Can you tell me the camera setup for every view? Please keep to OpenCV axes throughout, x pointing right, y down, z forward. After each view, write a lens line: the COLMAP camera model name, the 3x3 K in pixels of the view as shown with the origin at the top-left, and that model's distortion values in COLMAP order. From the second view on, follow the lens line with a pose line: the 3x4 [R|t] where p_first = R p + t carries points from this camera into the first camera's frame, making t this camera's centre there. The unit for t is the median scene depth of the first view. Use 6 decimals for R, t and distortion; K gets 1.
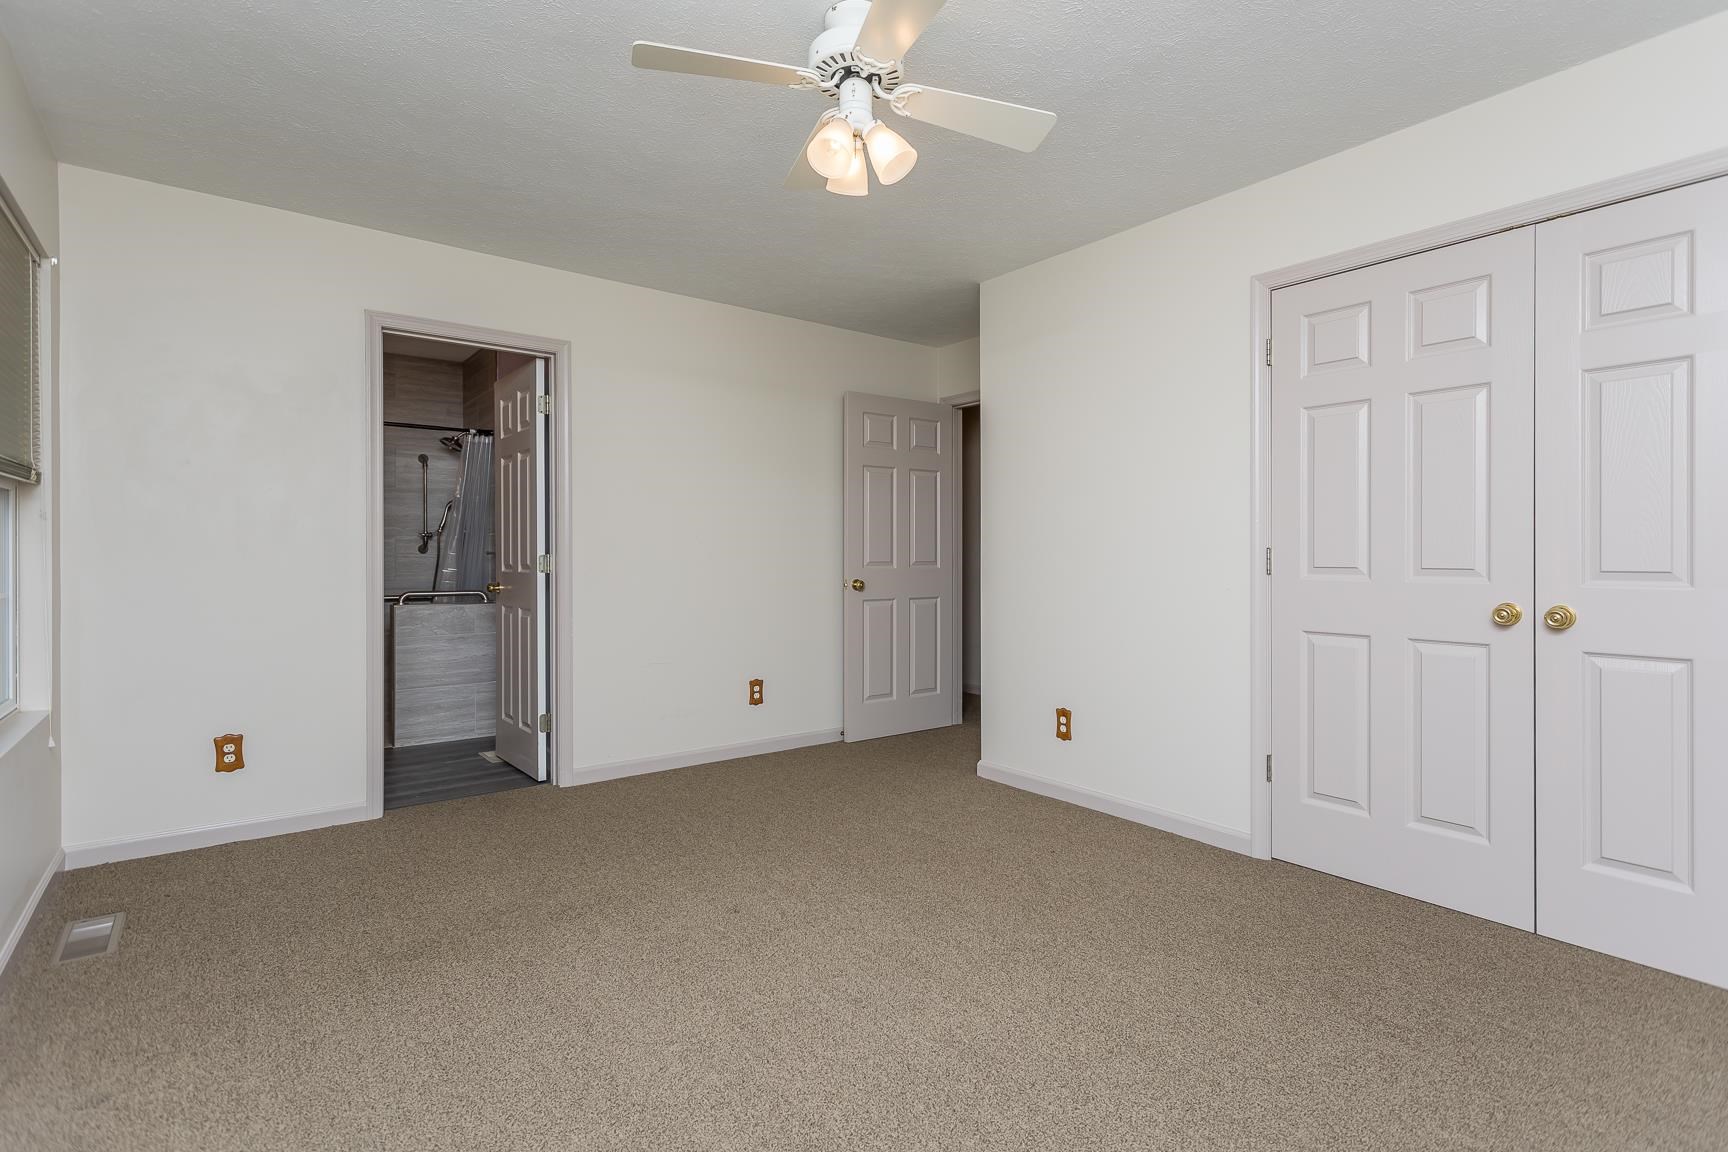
lens RADIAL K [[822.7, 0, 895.9], [0, 822.7, 570.7], [0, 0, 1]] dist [0.001376, 0.002373]
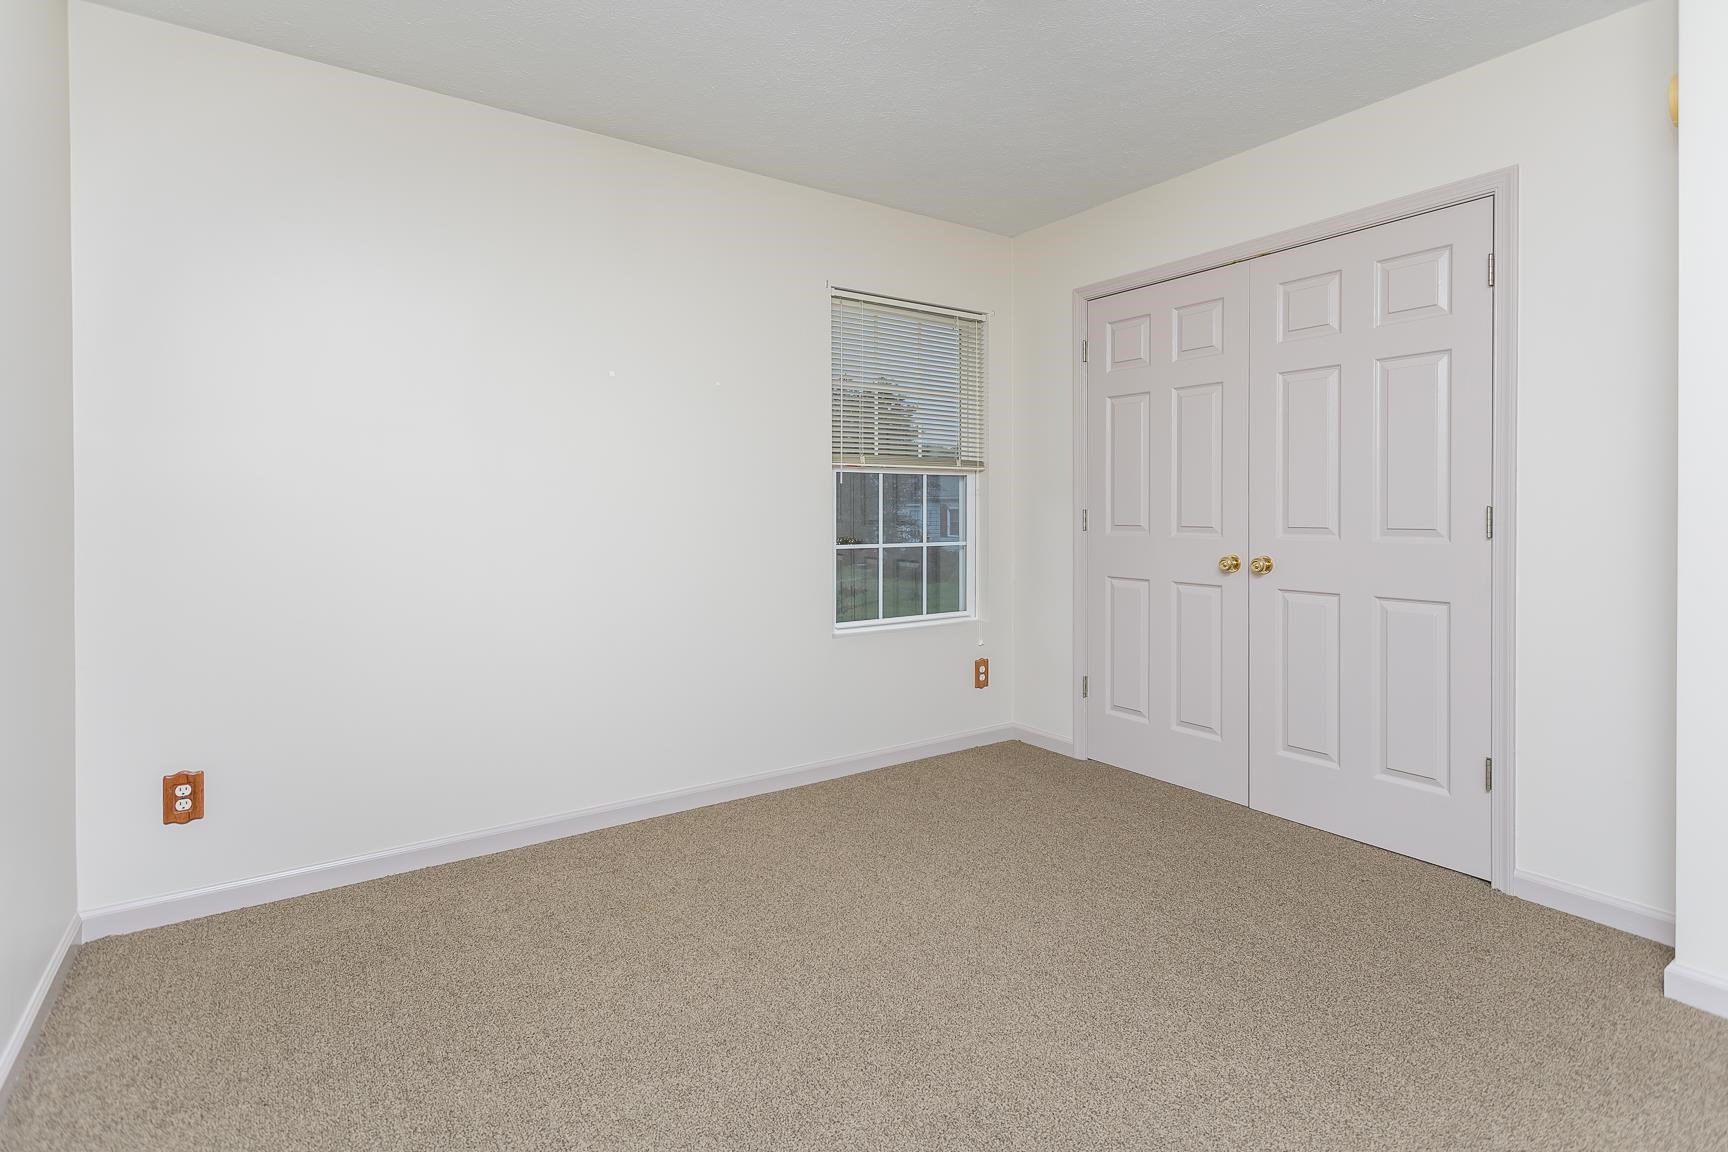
lens RADIAL K [[822.7, 0, 882.5], [0, 822.7, 546.7], [0, 0, 1]] dist [0.001376, 0.002373]
pose [[0.998957, 0.001899, -0.045618, 0.179861], [-0.001058, 0.999829, 0.018447, 0.004291], [0.045645, -0.018380, 0.998789, -0.220266]]
